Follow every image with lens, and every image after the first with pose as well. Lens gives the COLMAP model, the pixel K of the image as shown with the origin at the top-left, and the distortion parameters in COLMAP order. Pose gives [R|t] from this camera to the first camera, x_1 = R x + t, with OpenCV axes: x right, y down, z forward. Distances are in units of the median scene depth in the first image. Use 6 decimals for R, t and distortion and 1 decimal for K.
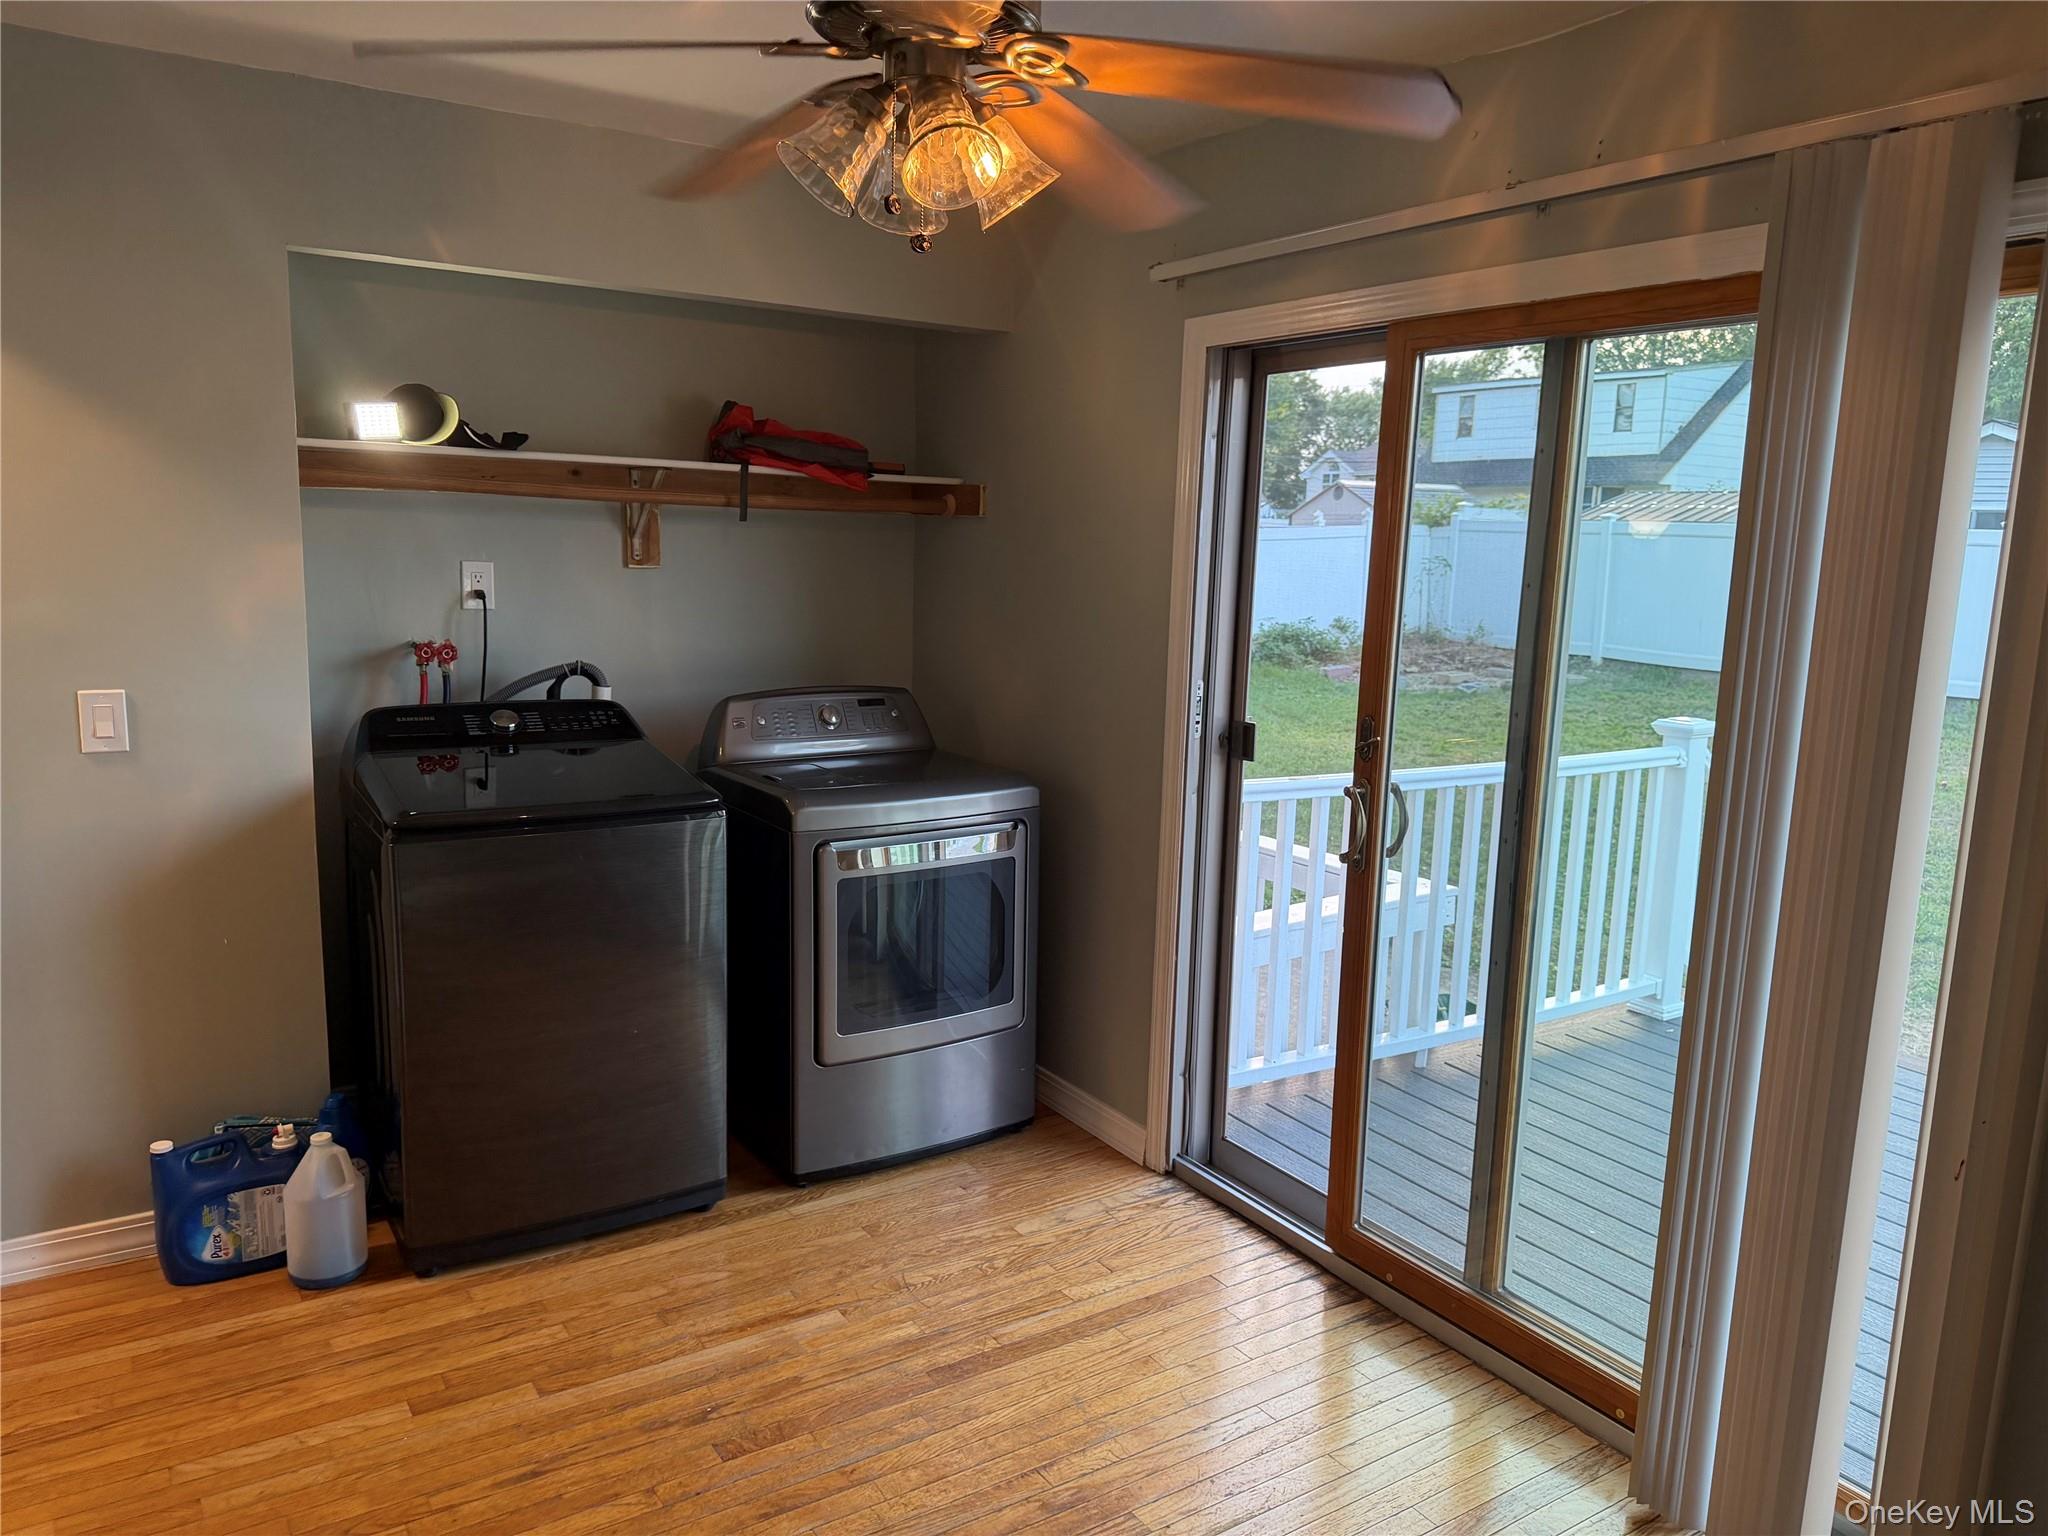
lens RADIAL K [[1414.5, 0, 1025.5], [0, 1414.5, 822.9], [0, 0, 1]] dist [0.000696, -0.065766]
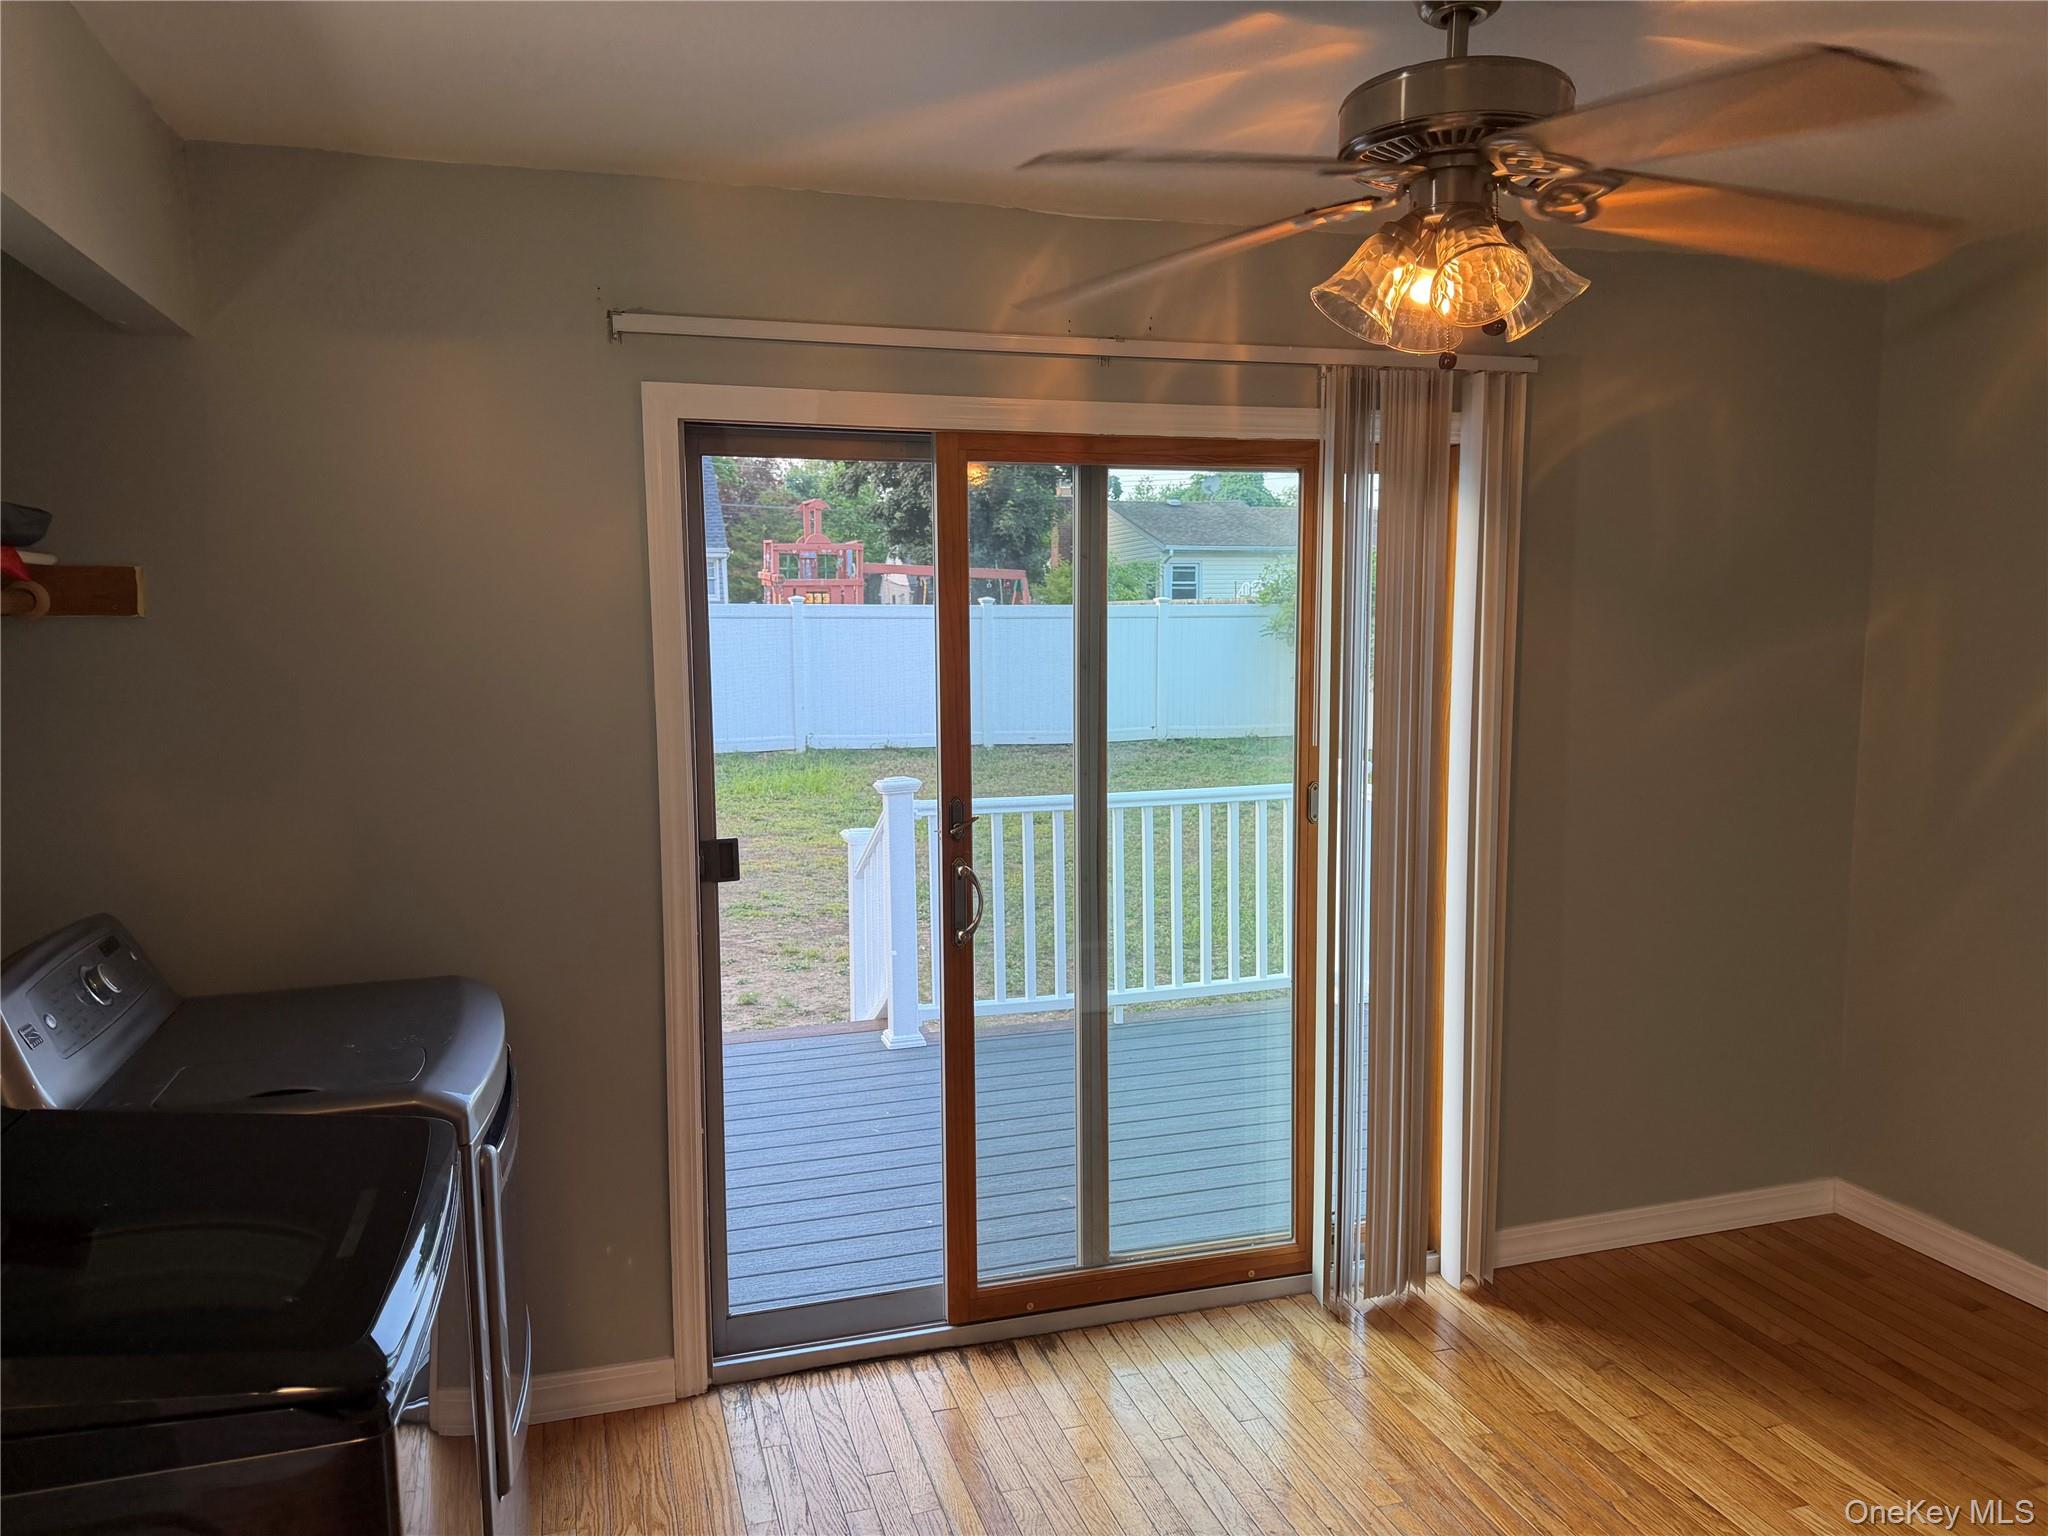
lens RADIAL K [[1438.3, 0, 1024.0], [0, 1438.3, 768.0], [0, 0, 1]] dist [0.002243, 0.000529]
pose [[0.260987, -0.119374, 0.957933, -0.721241], [0.213241, 0.974941, 0.063397, -0.142130], [-0.941496, 0.187725, 0.279902, 0.609620]]
